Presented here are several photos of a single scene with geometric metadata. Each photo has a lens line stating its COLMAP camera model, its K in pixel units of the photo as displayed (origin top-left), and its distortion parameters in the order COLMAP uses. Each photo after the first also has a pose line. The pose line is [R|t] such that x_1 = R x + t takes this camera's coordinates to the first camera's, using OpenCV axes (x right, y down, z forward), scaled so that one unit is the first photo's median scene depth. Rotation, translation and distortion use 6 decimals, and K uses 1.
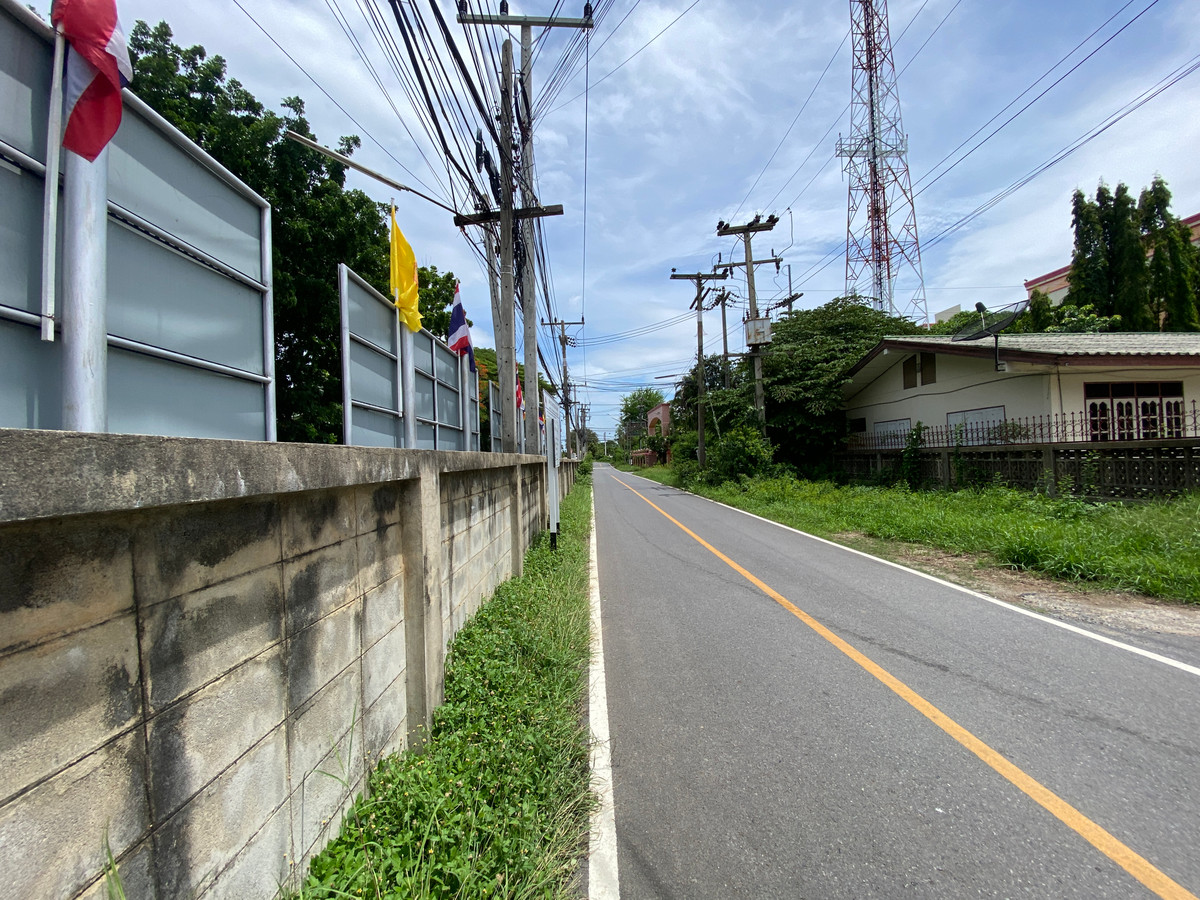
lens RADIAL K [[484.2, 0, 598.8], [0, 484.2, 457.6], [0, 0, 1]] dist [0.031185, -0.030205]
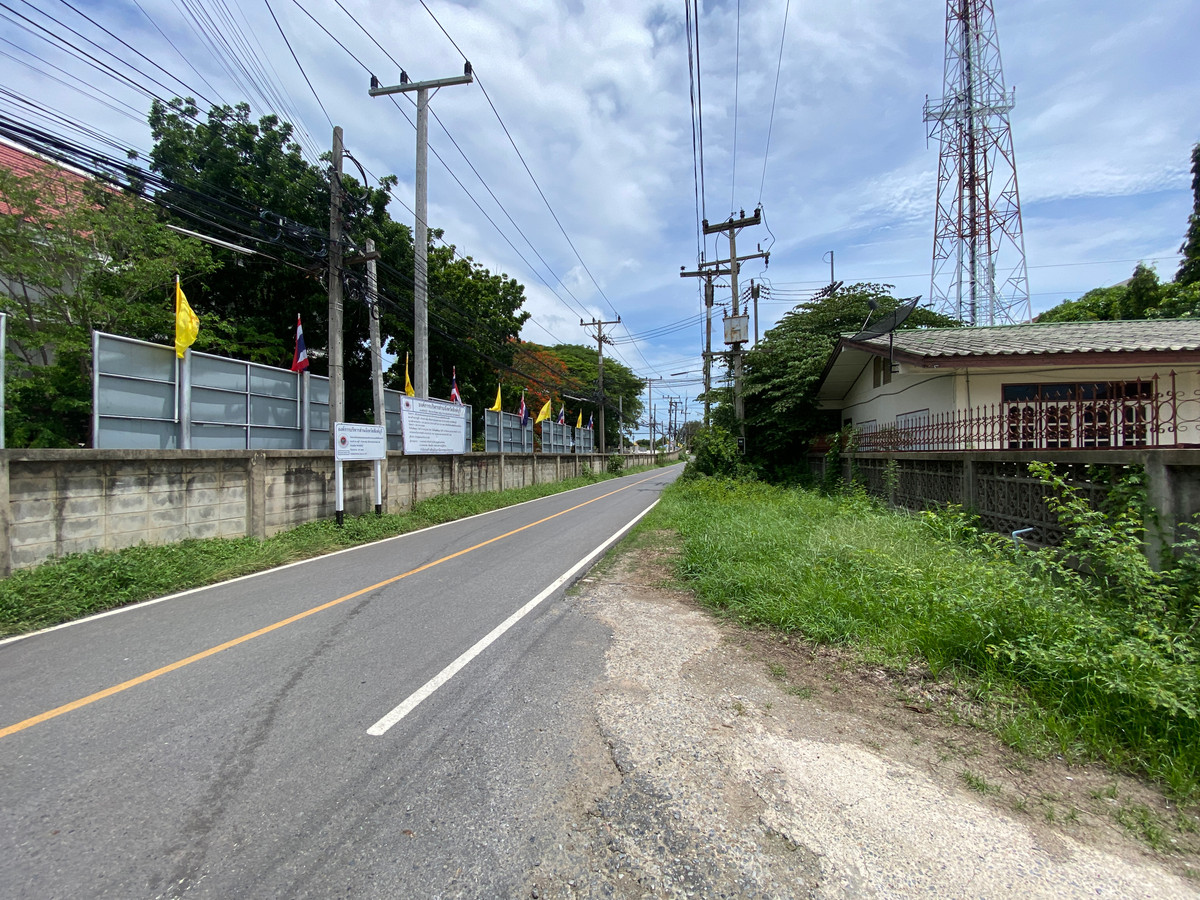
lens RADIAL K [[483.7, 0, 597.2], [0, 483.7, 452.4], [0, 0, 1]] dist [0.036540, -0.029852]
pose [[0.968440, 0.028014, -0.247666, 0.297984], [-0.026914, 0.999607, 0.007829, -0.009528], [0.247788, -0.000916, 0.968814, -0.028735]]
